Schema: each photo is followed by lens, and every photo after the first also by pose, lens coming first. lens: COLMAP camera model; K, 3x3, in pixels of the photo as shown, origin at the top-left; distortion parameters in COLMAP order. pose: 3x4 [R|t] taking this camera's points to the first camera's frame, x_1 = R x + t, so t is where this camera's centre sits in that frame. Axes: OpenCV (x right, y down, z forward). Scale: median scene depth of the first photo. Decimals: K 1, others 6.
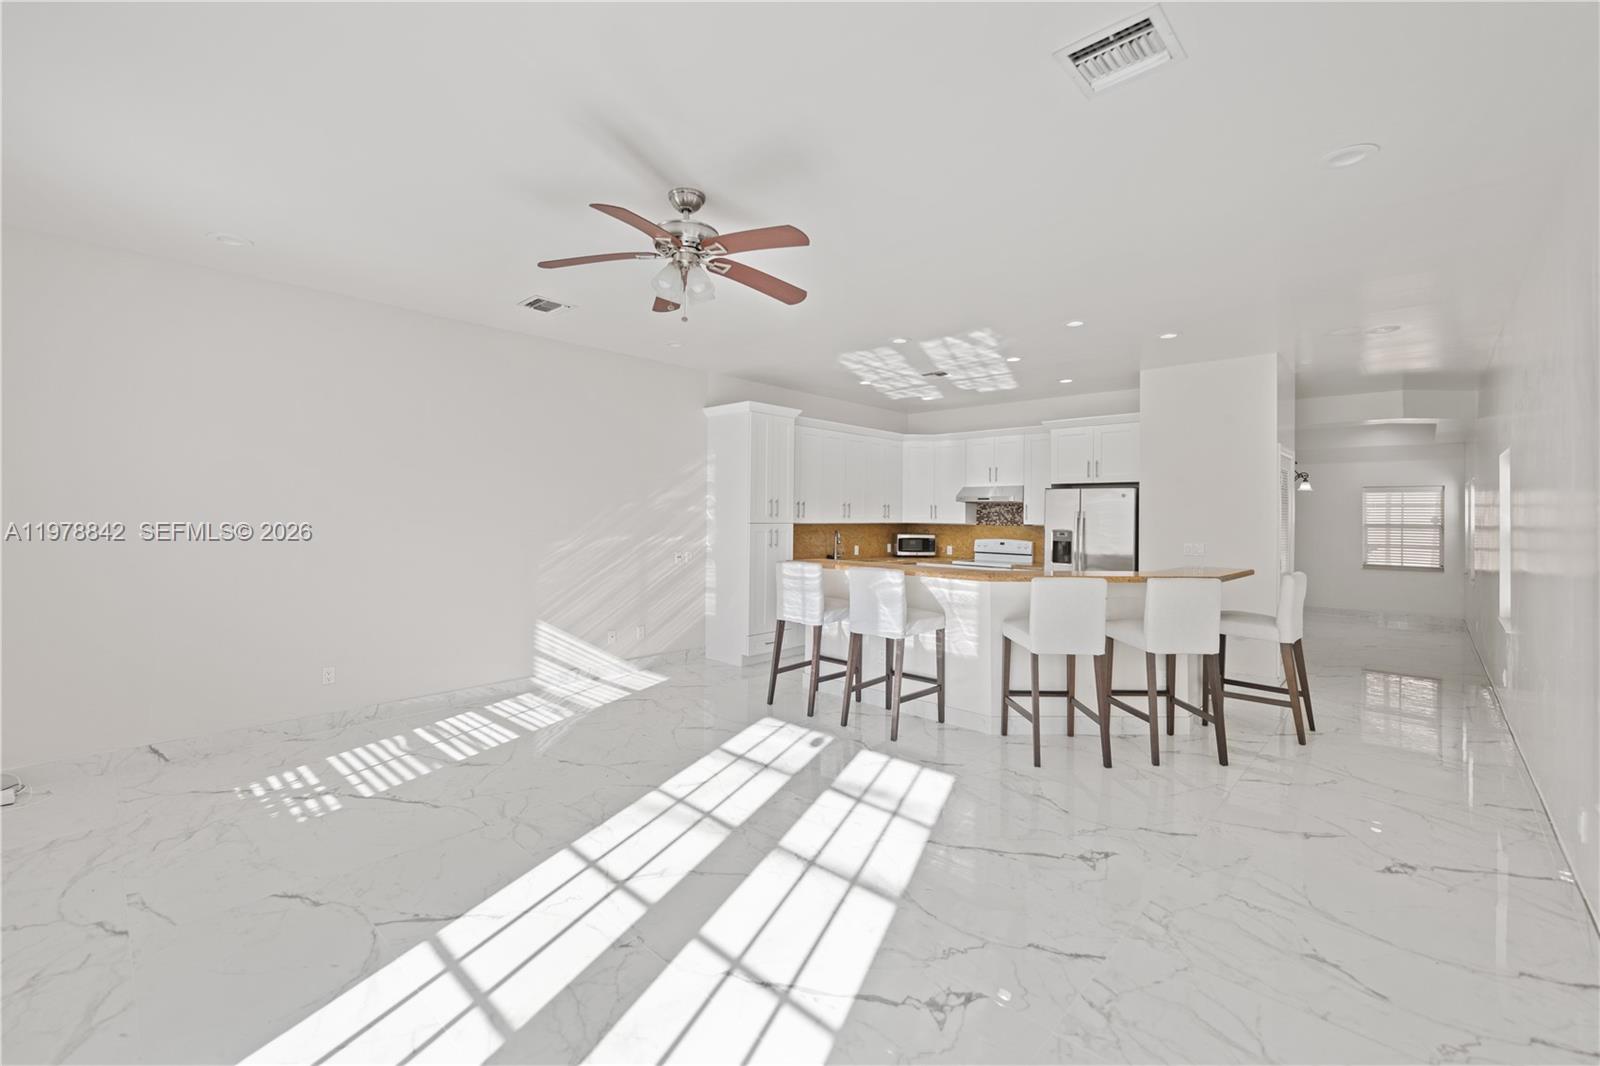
lens RADIAL K [[673.9, 0, 788.6], [0, 673.9, 500.5], [0, 0, 1]] dist [0.001020, -0.000013]
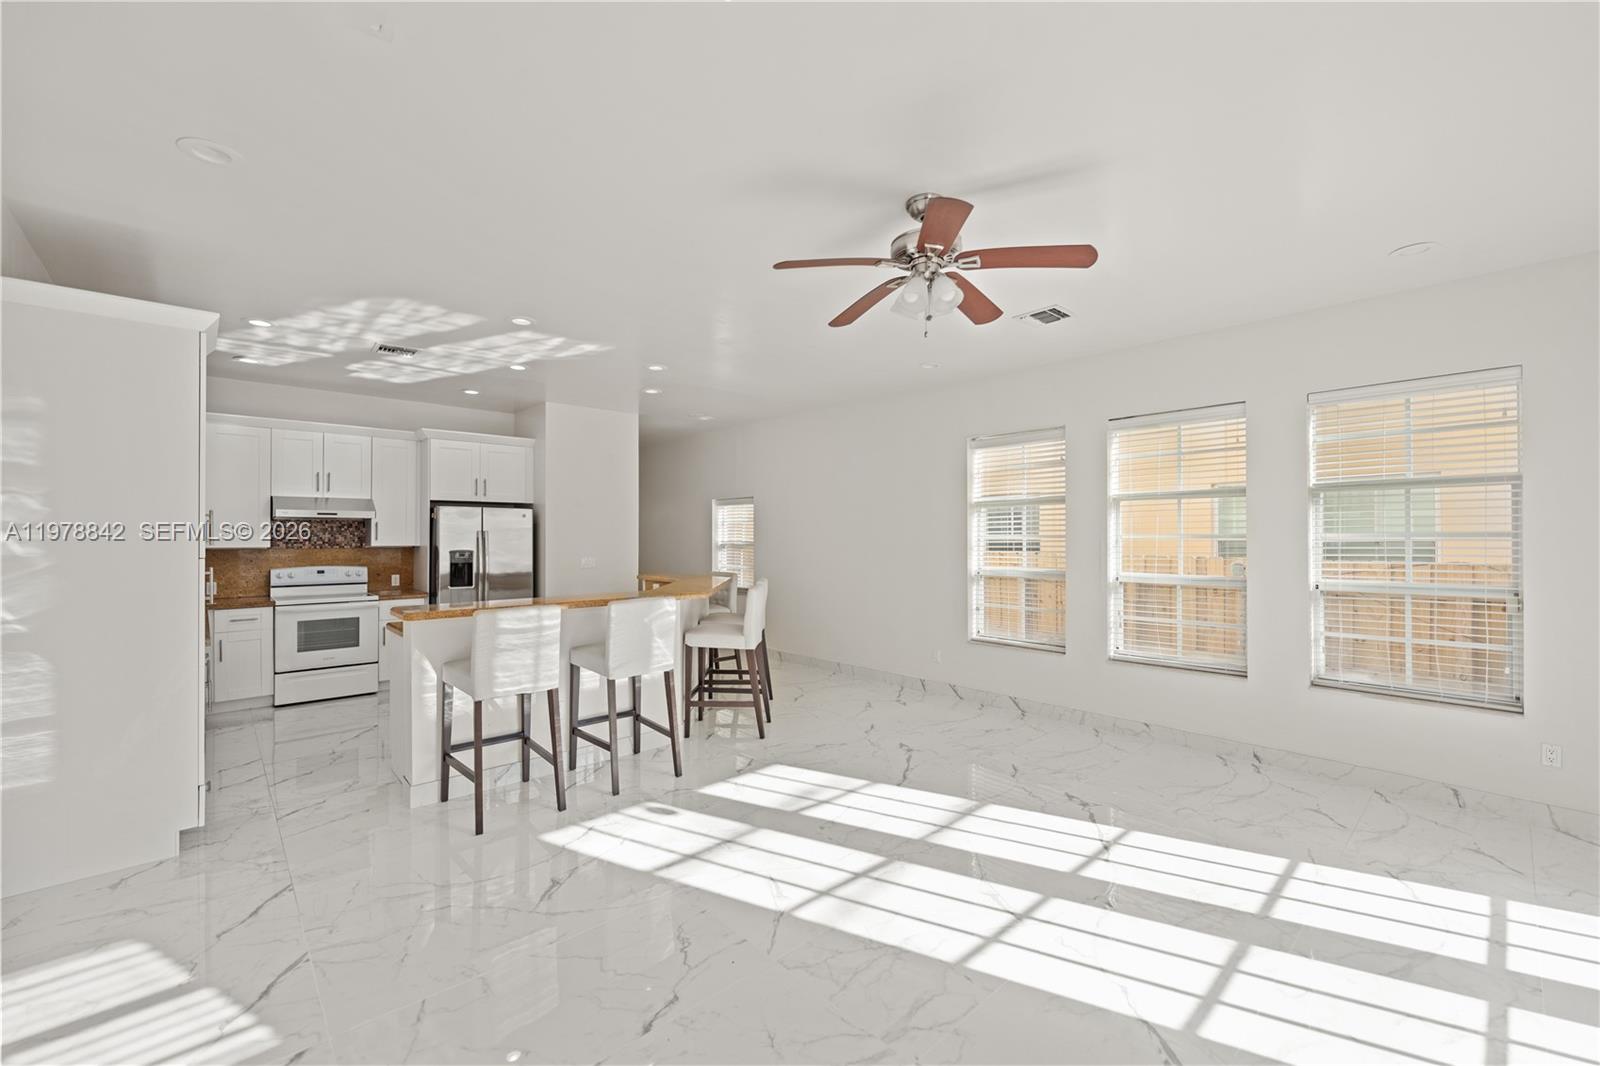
lens RADIAL K [[647.7, 0, 797.5], [0, 647.7, 530.2], [0, 0, 1]] dist [-0.000323, -0.000313]
pose [[0.063956, -0.003987, 0.997945, -0.482853], [-0.021423, 0.999756, 0.005367, 0.000521], [-0.997723, -0.021722, 0.063855, 0.506314]]
